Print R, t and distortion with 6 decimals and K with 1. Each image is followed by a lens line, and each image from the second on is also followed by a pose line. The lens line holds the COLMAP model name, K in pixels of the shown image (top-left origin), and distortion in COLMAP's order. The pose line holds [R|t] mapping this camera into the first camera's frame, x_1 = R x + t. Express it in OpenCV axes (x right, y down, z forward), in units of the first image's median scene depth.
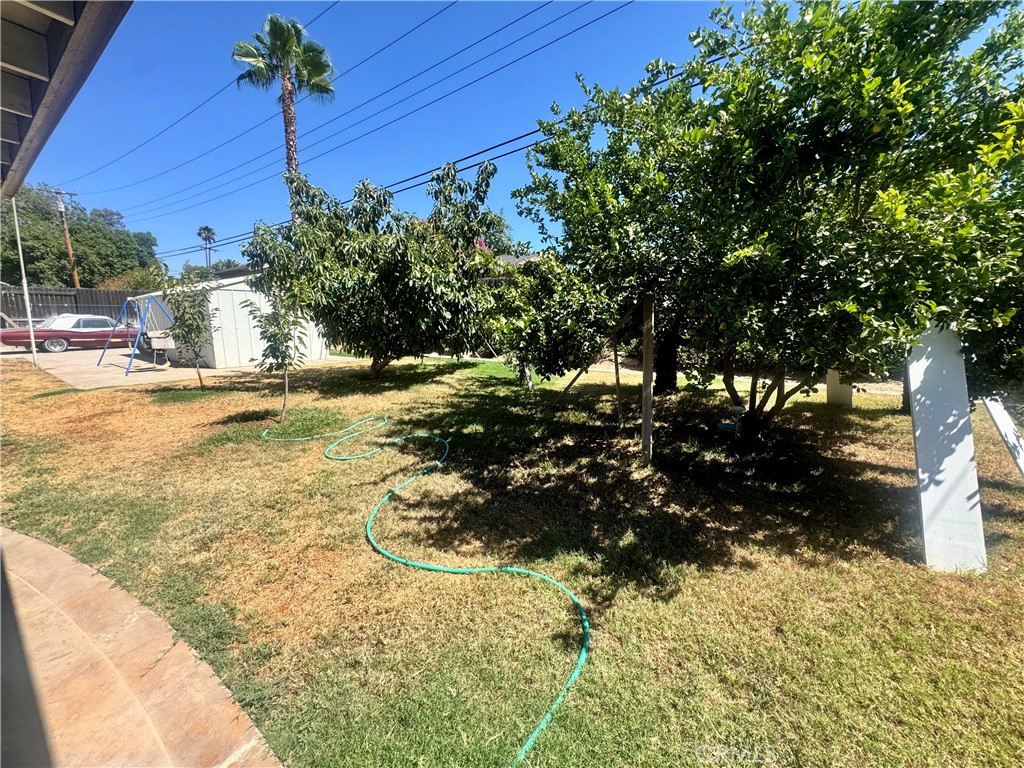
lens RADIAL K [[412.0, 0, 511.3], [0, 412.0, 384.4], [0, 0, 1]] dist [-0.003493, 0.000025]
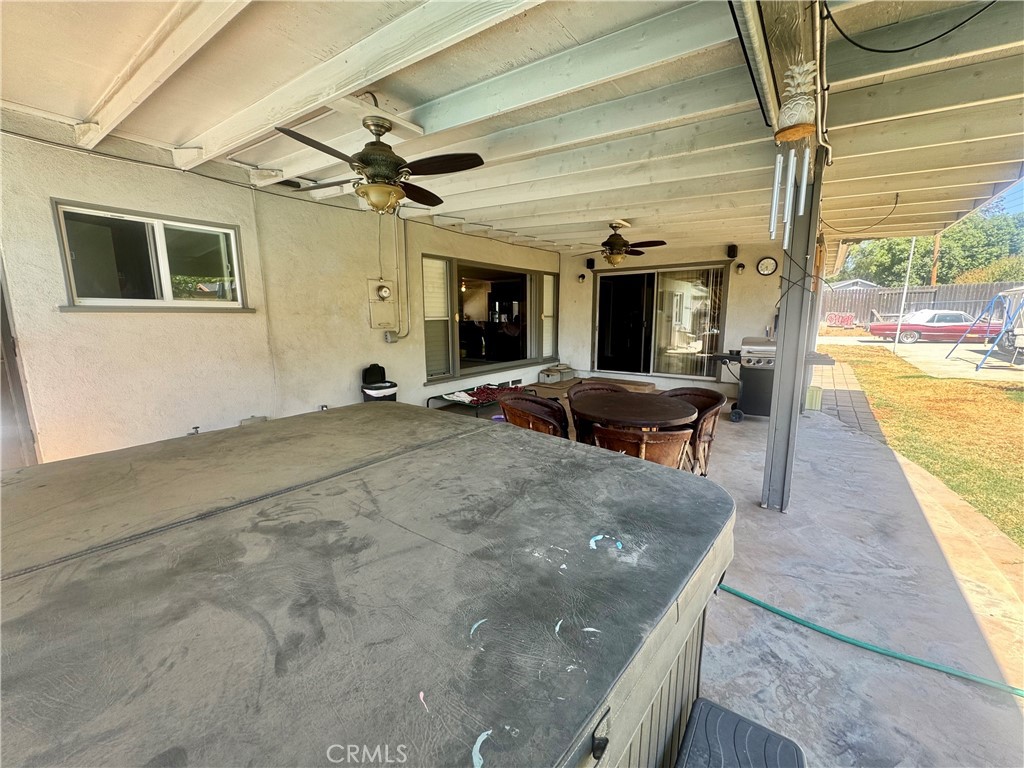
lens RADIAL K [[412.0, 0, 514.5], [0, 412.0, 382.6], [0, 0, 1]] dist [-0.003493, 0.000025]
pose [[-0.005579, 0.156397, -0.987679, 0.062407], [-0.145775, 0.977016, 0.155532, 0.012311], [0.989302, 0.144847, 0.017348, -0.114393]]
